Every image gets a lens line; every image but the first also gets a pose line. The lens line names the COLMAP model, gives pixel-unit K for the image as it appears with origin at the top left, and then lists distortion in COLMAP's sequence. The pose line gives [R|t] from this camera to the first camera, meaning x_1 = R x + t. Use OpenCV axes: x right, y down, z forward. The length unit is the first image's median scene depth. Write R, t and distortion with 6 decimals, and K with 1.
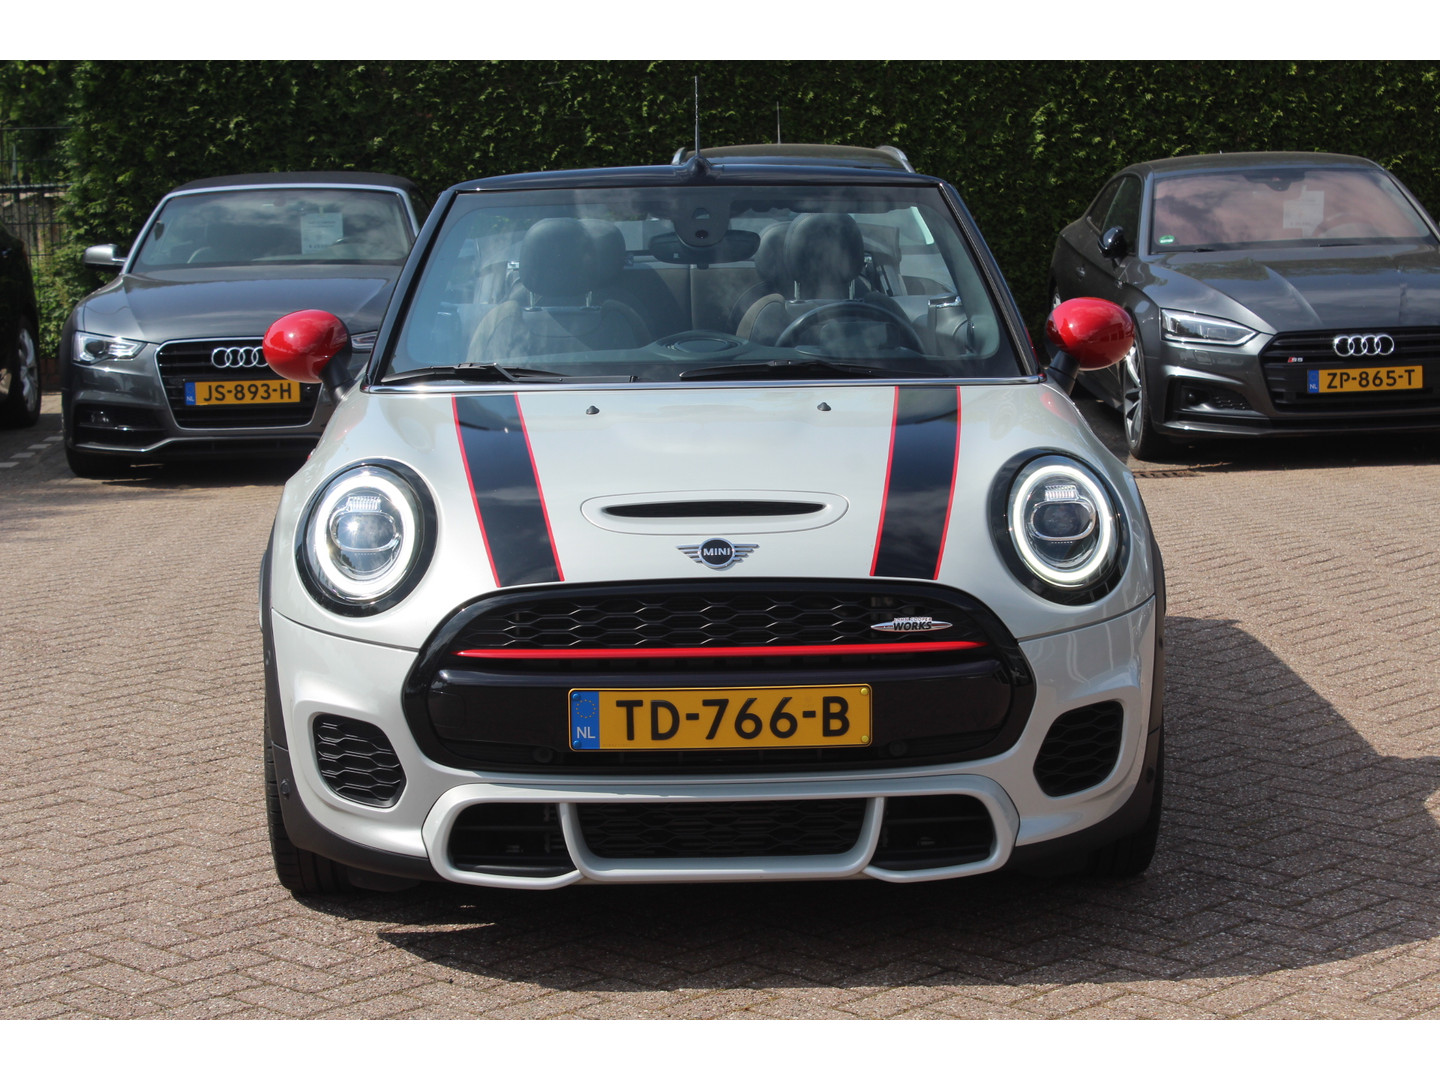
lens RADIAL K [[3065.6, 0, 721.9], [0, 3065.6, 536.8], [0, 0, 1]] dist [0.040793, 0.000000]
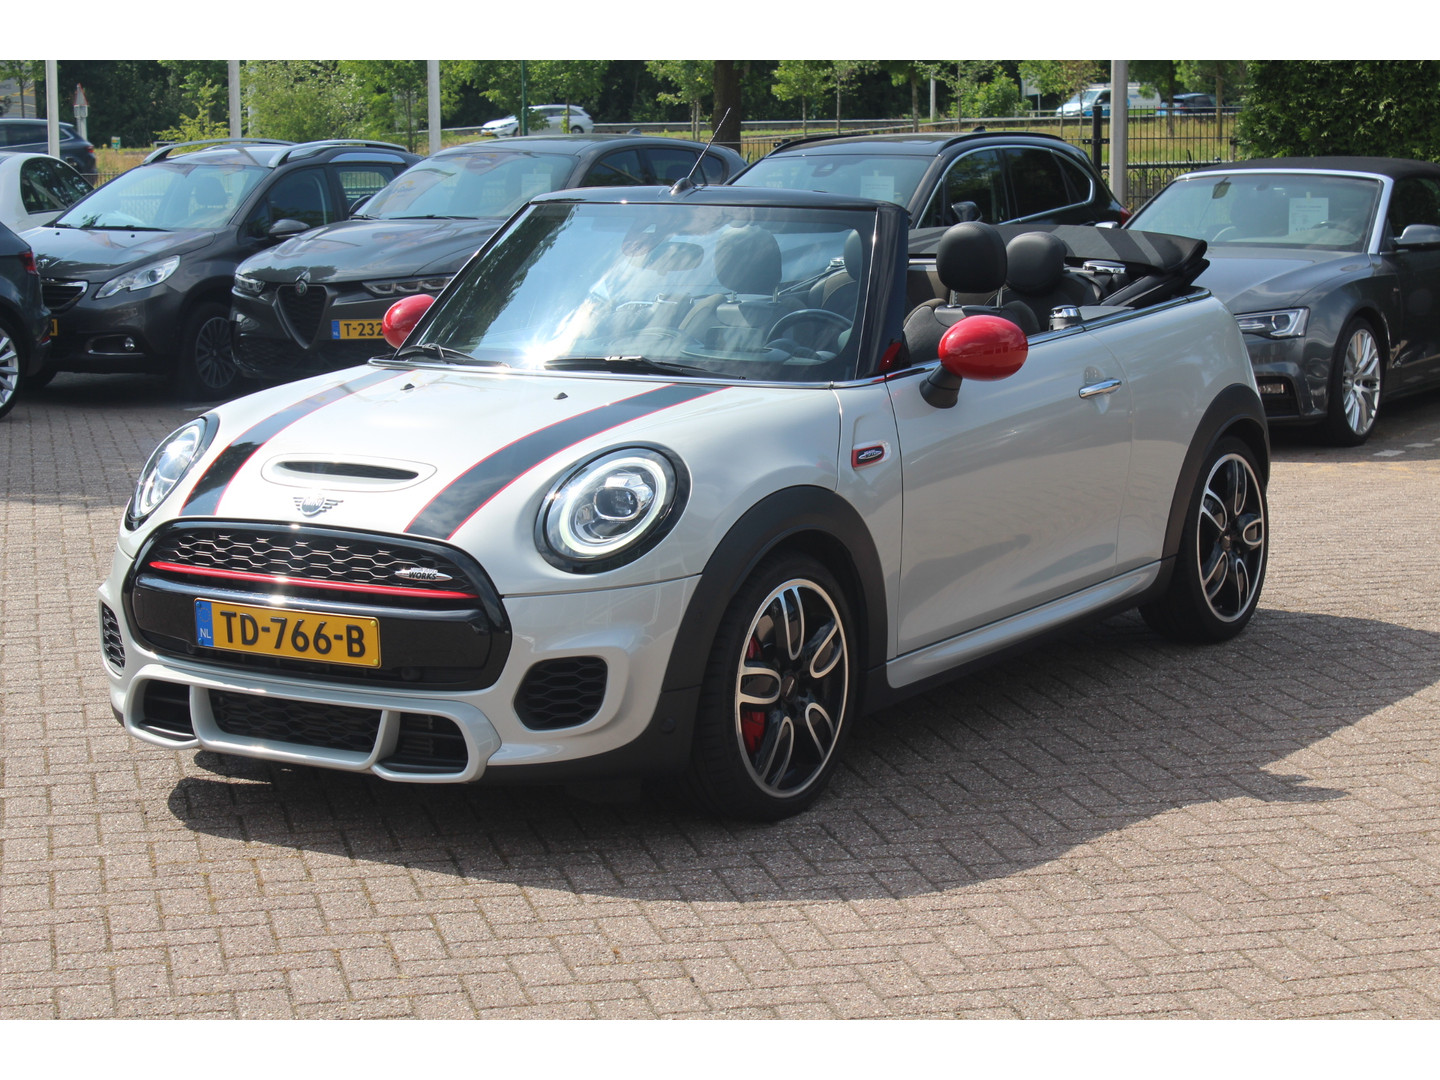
lens RADIAL K [[3102.9, 0, 719.5], [0, 3102.9, 542.8], [0, 0, 1]] dist [0.023690, 0.000000]
pose [[0.835465, 0.088765, -0.542327, 0.836450], [-0.079960, 0.996002, 0.039840, -0.043326], [0.543695, 0.010079, 0.839222, 0.018945]]
